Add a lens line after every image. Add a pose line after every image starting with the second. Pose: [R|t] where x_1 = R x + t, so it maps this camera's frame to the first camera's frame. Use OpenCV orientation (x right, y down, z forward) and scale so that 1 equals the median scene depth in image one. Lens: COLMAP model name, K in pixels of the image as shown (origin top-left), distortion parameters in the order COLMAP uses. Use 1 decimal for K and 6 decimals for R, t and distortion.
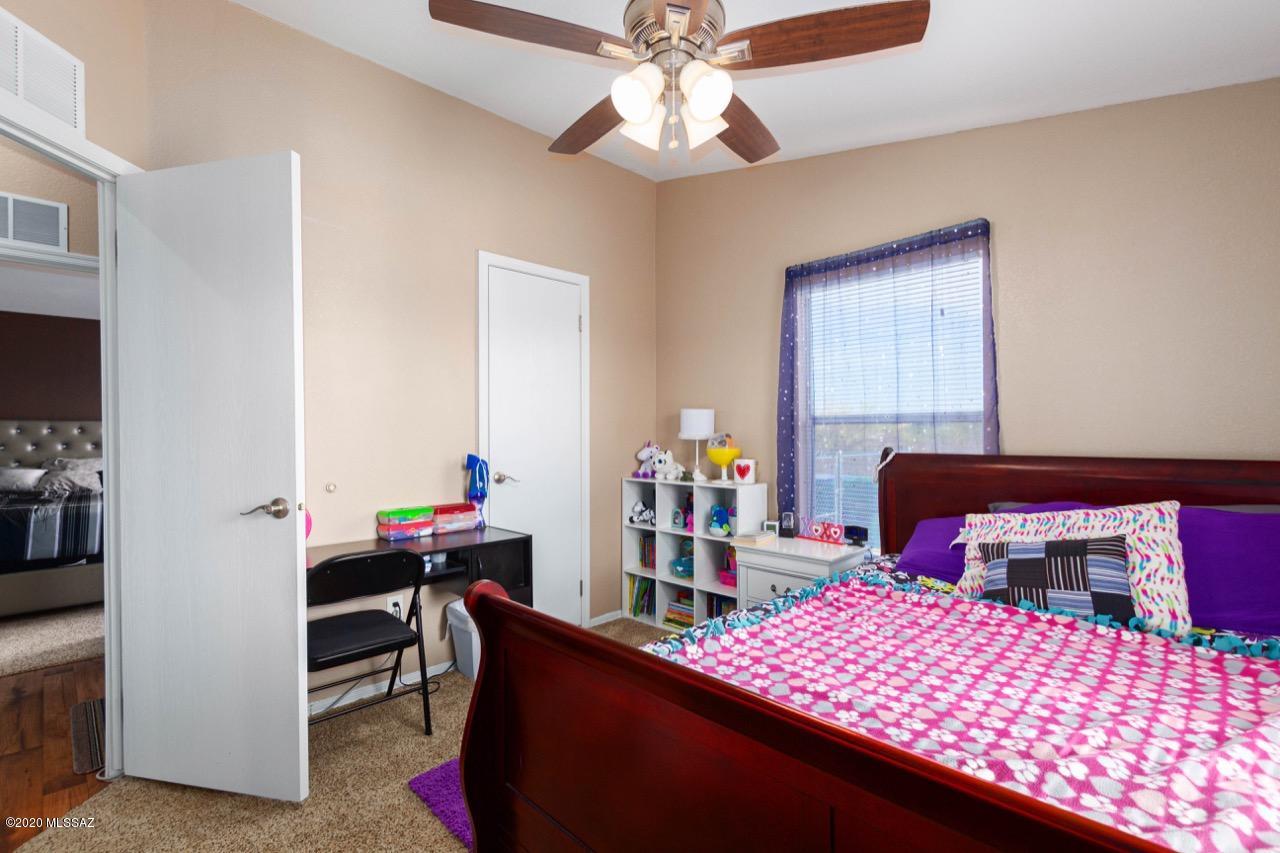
lens RADIAL K [[581.1, 0, 634.6], [0, 581.1, 429.1], [0, 0, 1]] dist [0.004009, -0.000786]
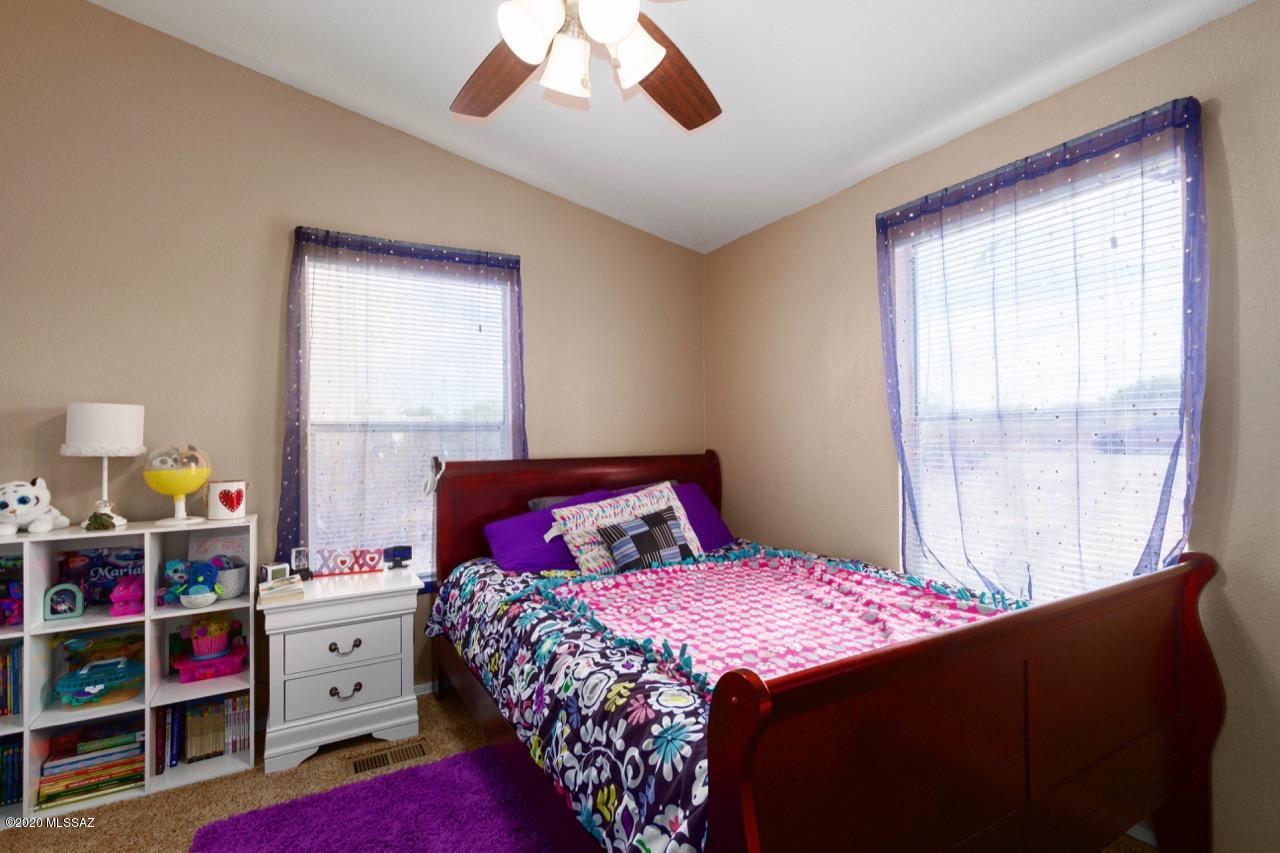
lens RADIAL K [[581.1, 0, 633.7], [0, 581.1, 430.7], [0, 0, 1]] dist [0.004009, -0.000786]
pose [[0.247442, 0.014379, 0.968796, -0.406858], [0.003342, 0.999871, -0.015694, 0.004589], [-0.968897, 0.007121, 0.247362, 0.433395]]
